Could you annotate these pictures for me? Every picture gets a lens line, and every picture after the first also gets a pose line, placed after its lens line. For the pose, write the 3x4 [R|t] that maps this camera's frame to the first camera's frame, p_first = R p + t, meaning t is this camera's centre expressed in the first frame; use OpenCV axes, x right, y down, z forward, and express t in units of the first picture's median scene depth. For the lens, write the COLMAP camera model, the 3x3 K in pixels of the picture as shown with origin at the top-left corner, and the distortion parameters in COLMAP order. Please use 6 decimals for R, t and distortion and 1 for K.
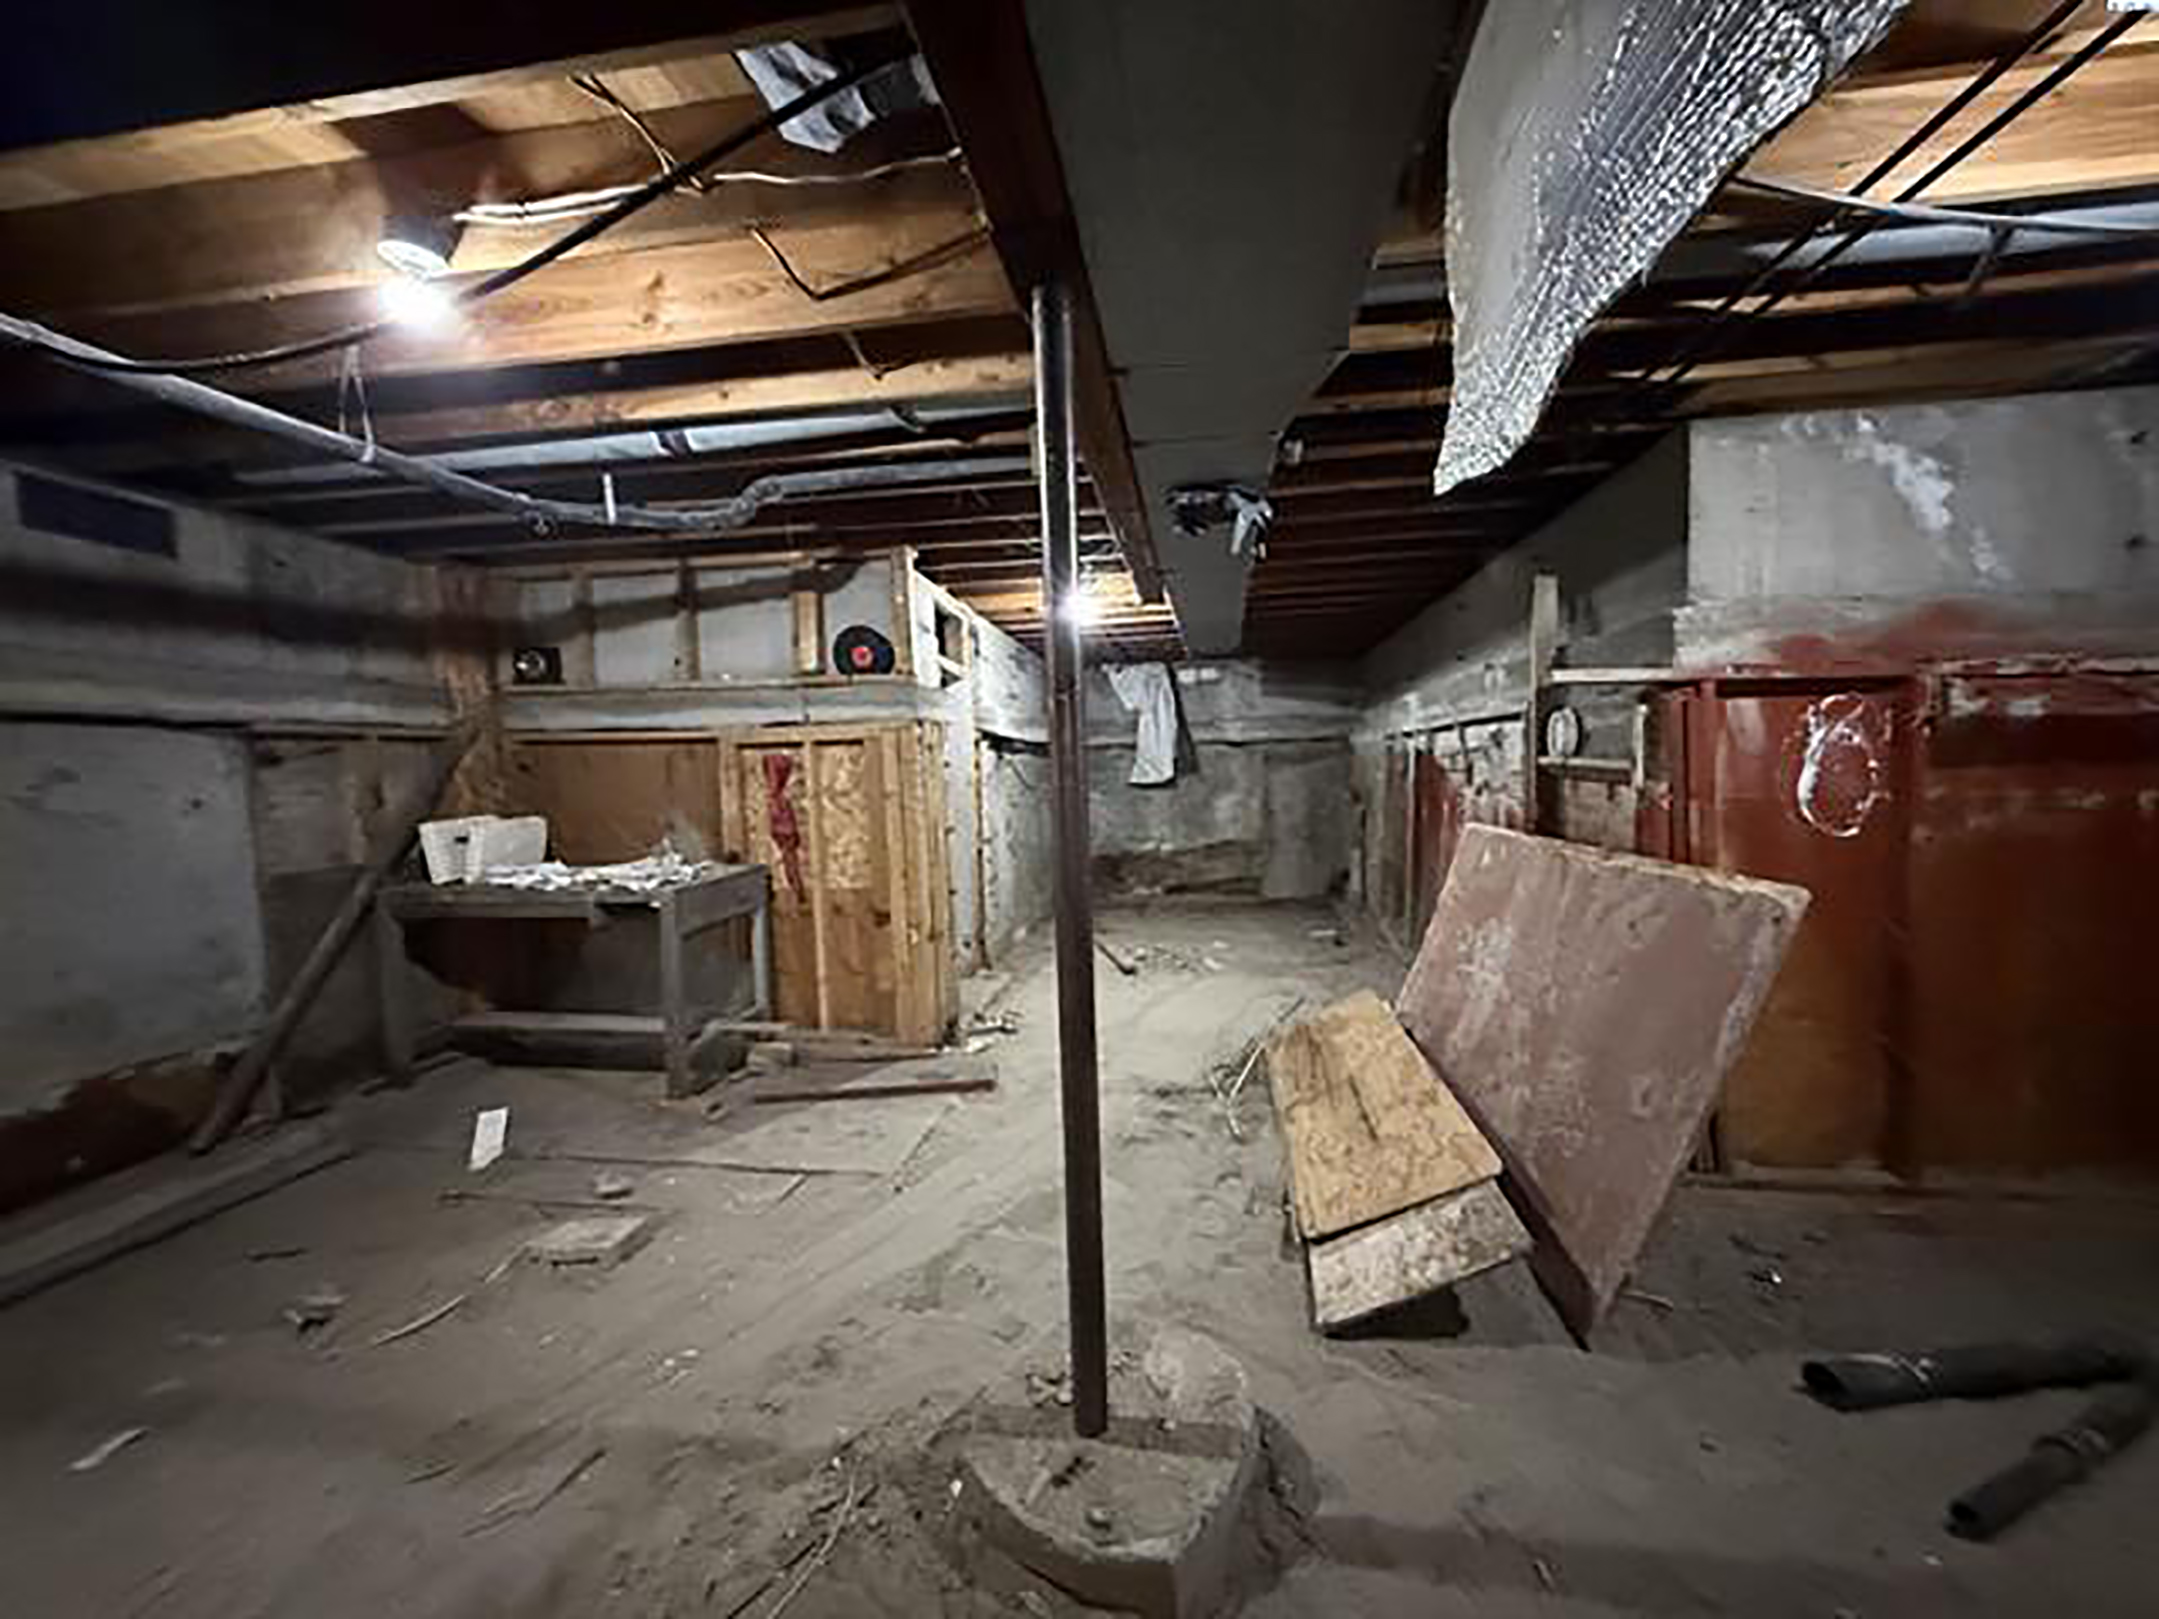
lens RADIAL K [[879.0, 0, 1082.0], [0, 879.0, 801.5], [0, 0, 1]] dist [-0.003072, -0.000531]
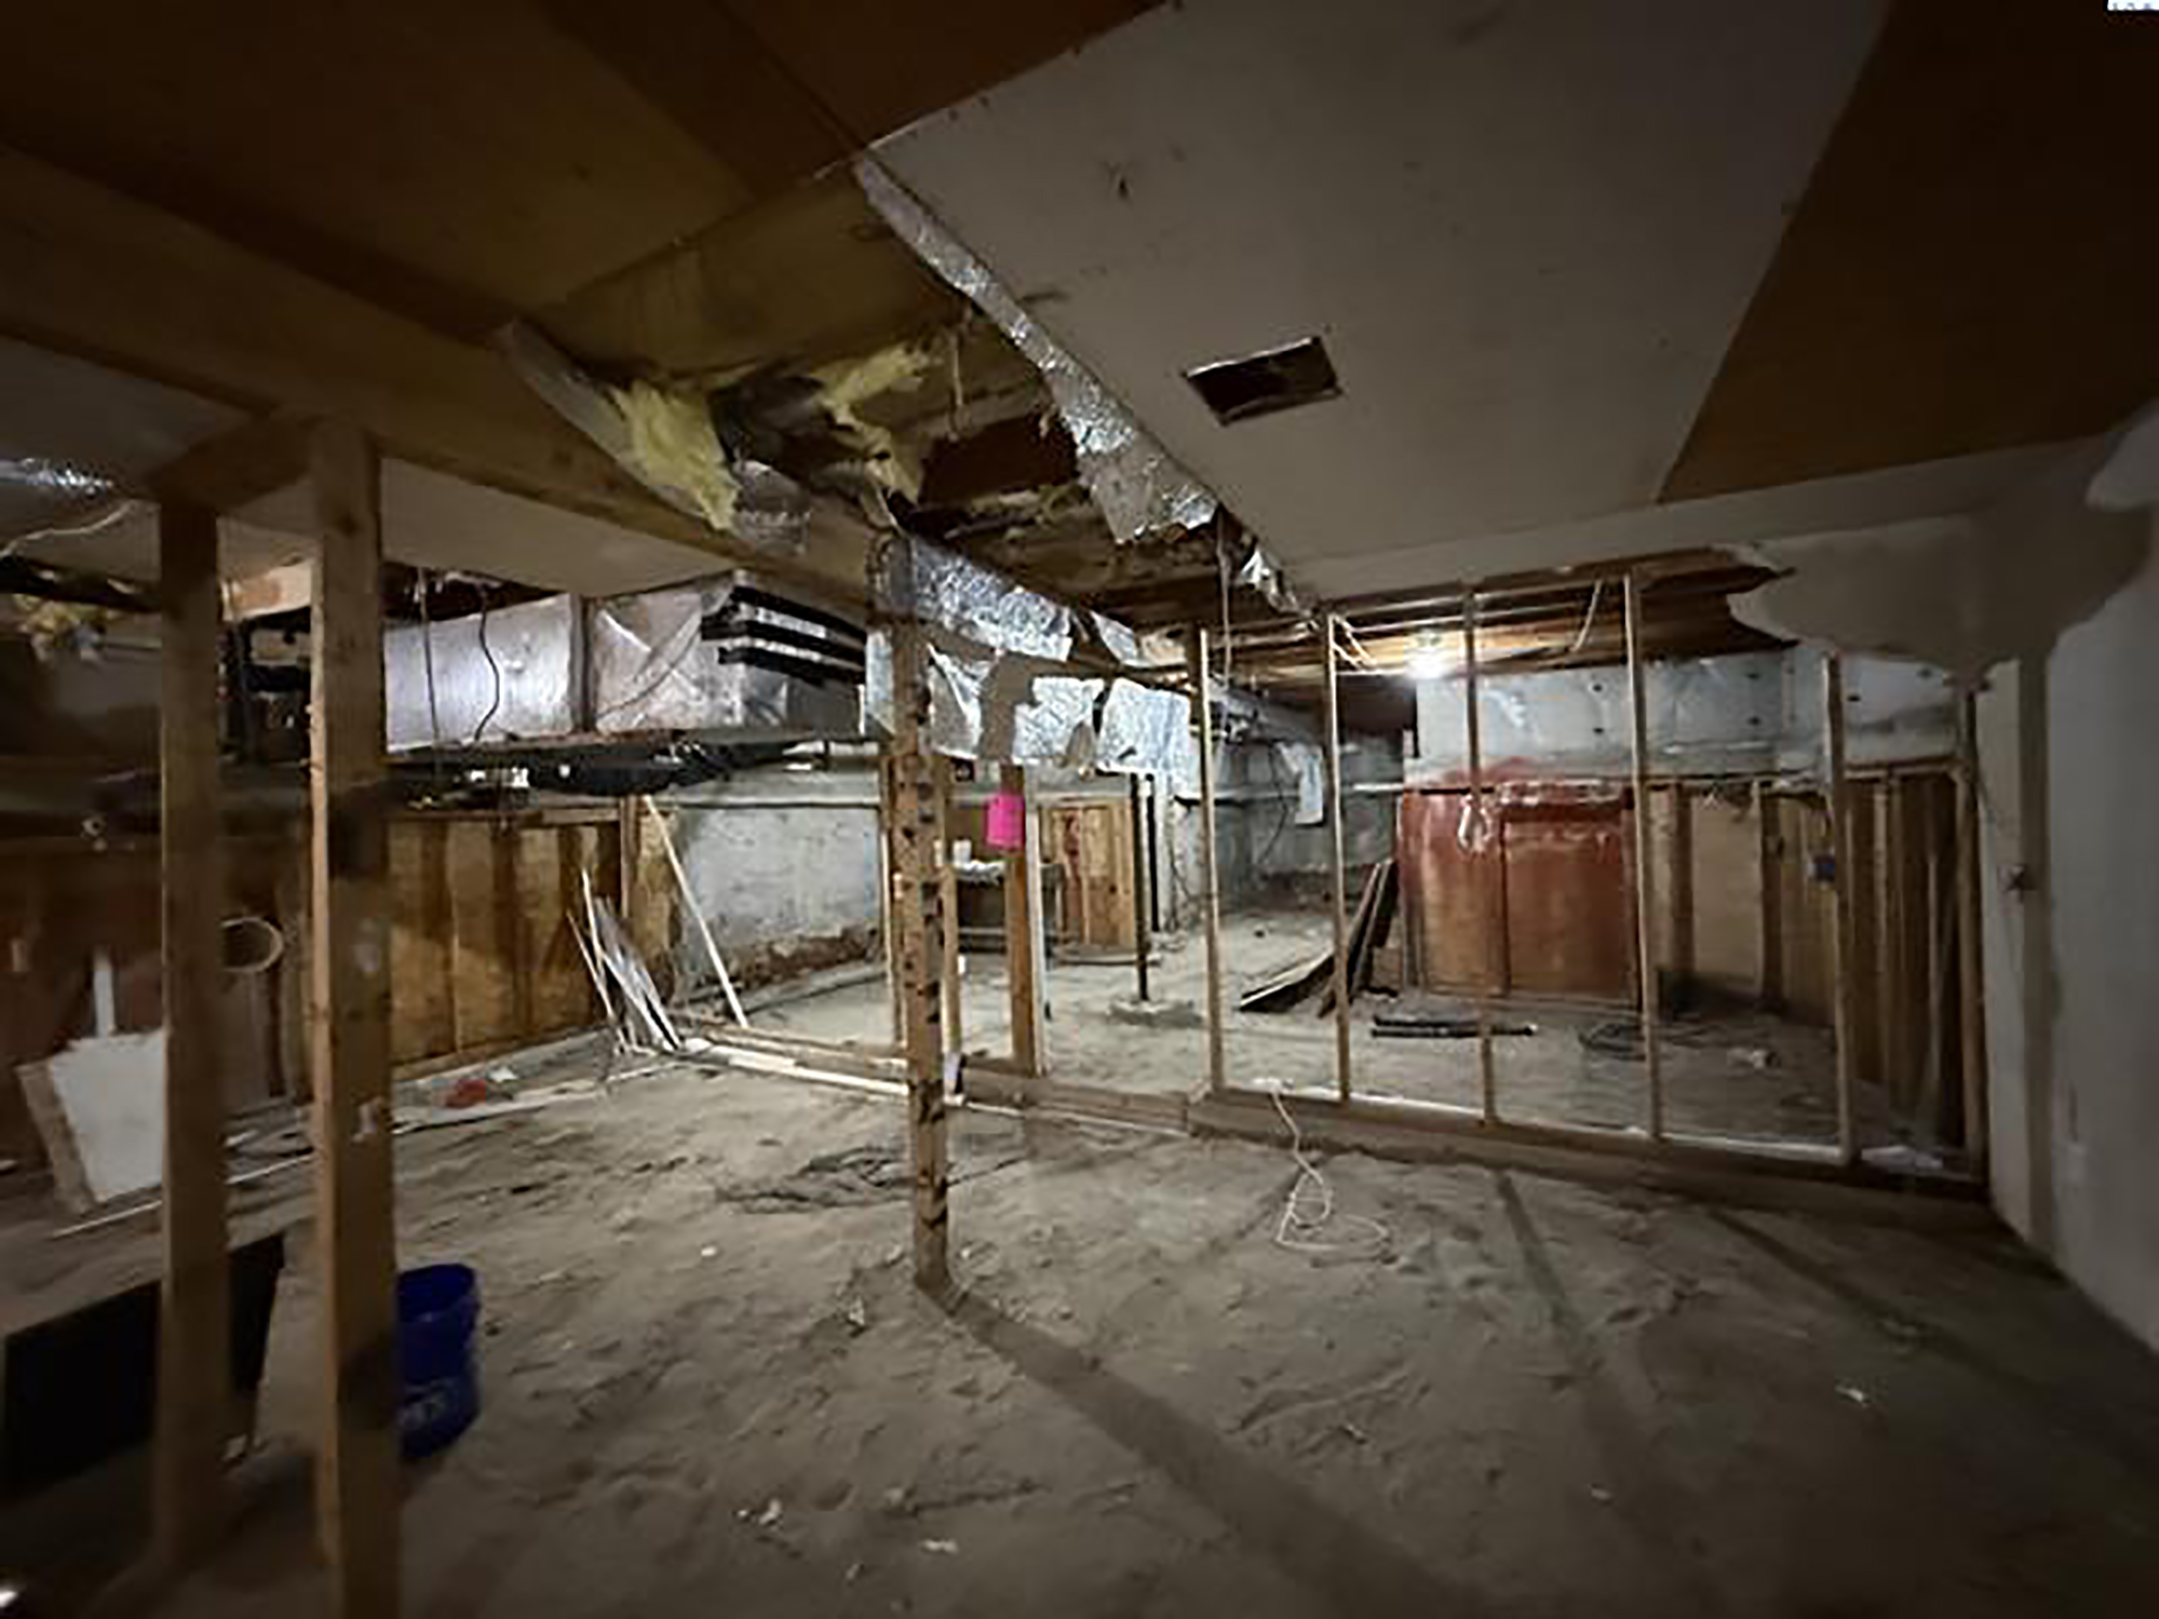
lens RADIAL K [[879.0, 0, 1074.3], [0, 879.0, 809.1], [0, 0, 1]] dist [-0.003072, -0.000531]
pose [[0.947328, -0.004259, -0.320235, 0.363552], [-0.005144, 0.999580, -0.028511, -0.001858], [0.320222, 0.028656, 0.946909, -1.047651]]
